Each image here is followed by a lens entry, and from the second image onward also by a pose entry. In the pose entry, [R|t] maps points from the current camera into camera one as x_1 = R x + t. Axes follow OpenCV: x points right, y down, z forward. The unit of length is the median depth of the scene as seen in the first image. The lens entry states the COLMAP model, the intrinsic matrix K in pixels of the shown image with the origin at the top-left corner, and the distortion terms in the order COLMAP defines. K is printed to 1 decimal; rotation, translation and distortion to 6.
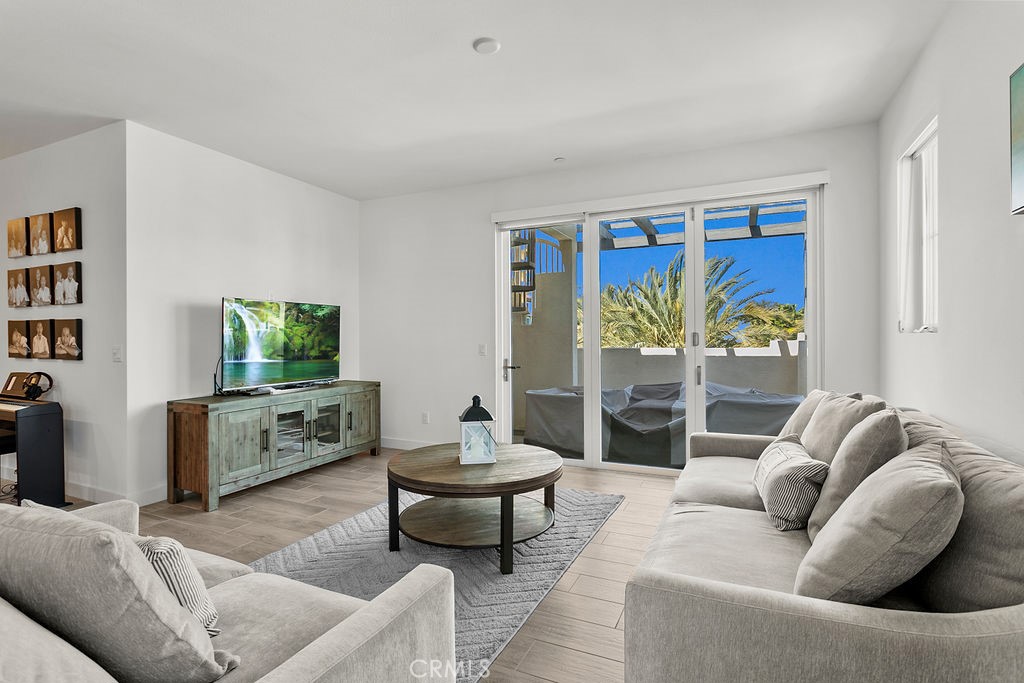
lens RADIAL K [[514.4, 0, 506.1], [0, 514.4, 337.7], [0, 0, 1]] dist [-0.003727, 0.001928]
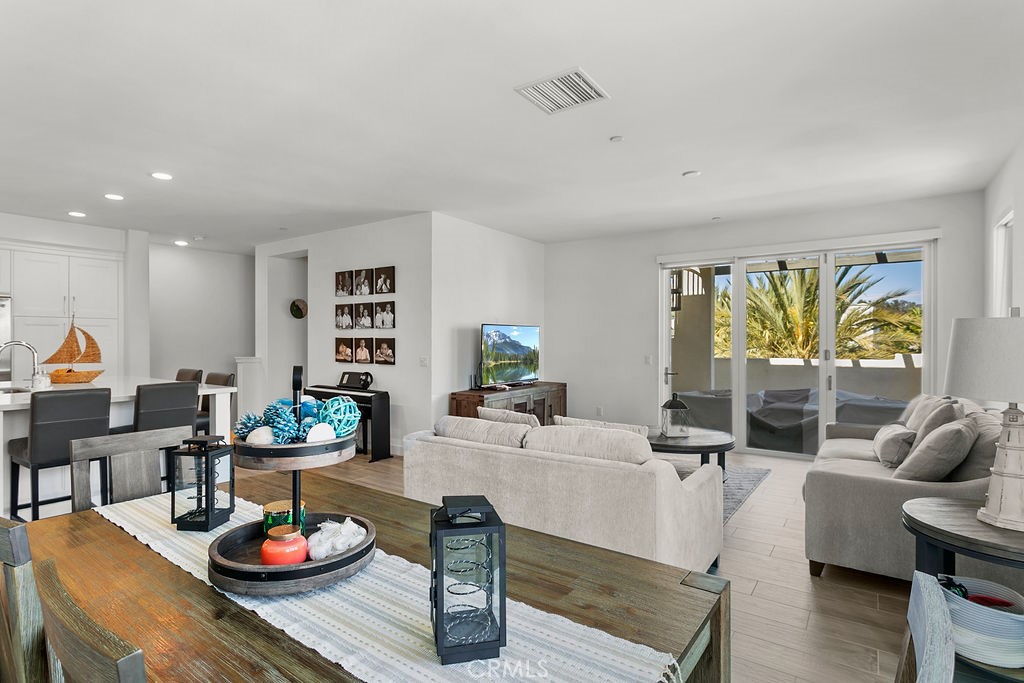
lens RADIAL K [[514.4, 0, 512.1], [0, 514.4, 342.9], [0, 0, 1]] dist [-0.003727, 0.001928]
pose [[0.984303, 0.007258, -0.176339, -0.193547], [-0.006657, 0.999970, 0.004004, -0.028514], [0.176362, -0.002767, 0.984321, -0.433264]]
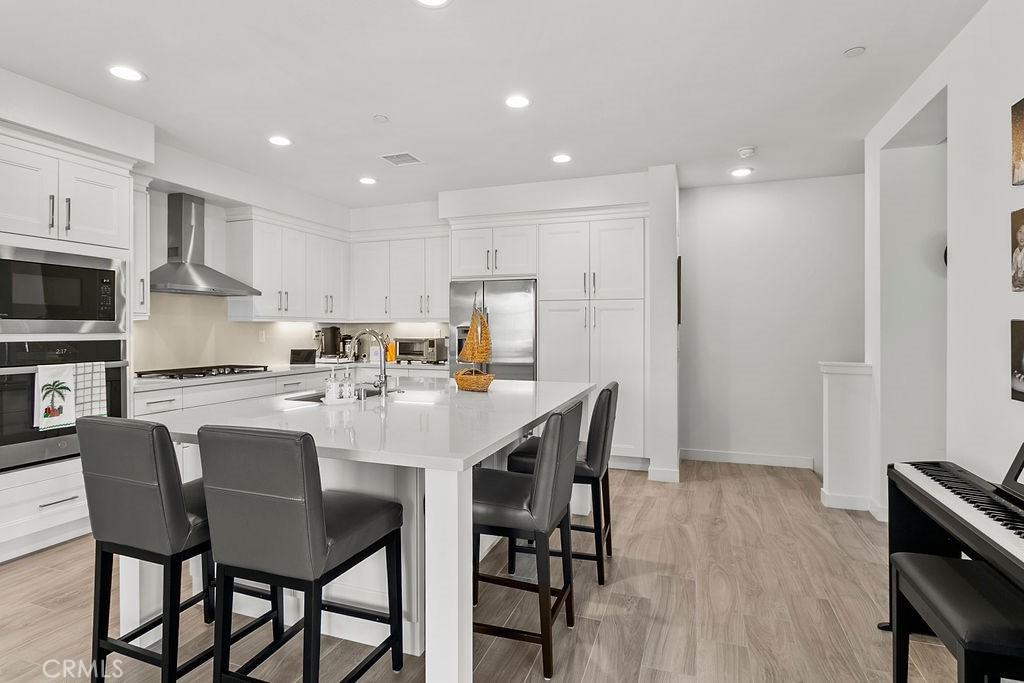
lens RADIAL K [[514.4, 0, 502.2], [0, 514.4, 327.7], [0, 0, 1]] dist [-0.003727, 0.001928]
pose [[0.079546, 0.003192, -0.996826, -0.552216], [-0.004993, 0.999984, 0.002804, -0.025900], [0.996819, 0.004754, 0.079561, 0.471108]]
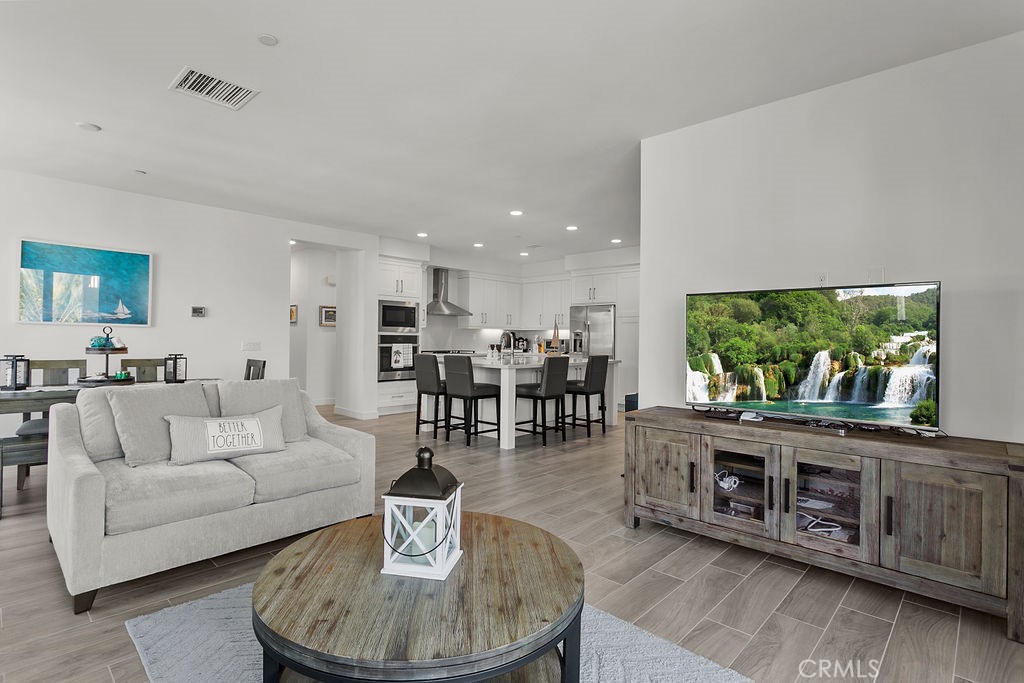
lens RADIAL K [[514.4, 0, 511.7], [0, 514.4, 335.9], [0, 0, 1]] dist [-0.003727, 0.001928]
pose [[-0.321806, -0.005152, -0.946792, 0.312474], [-0.015185, 0.999885, -0.000280, -0.005361], [0.946684, 0.014287, -0.321847, 0.898862]]
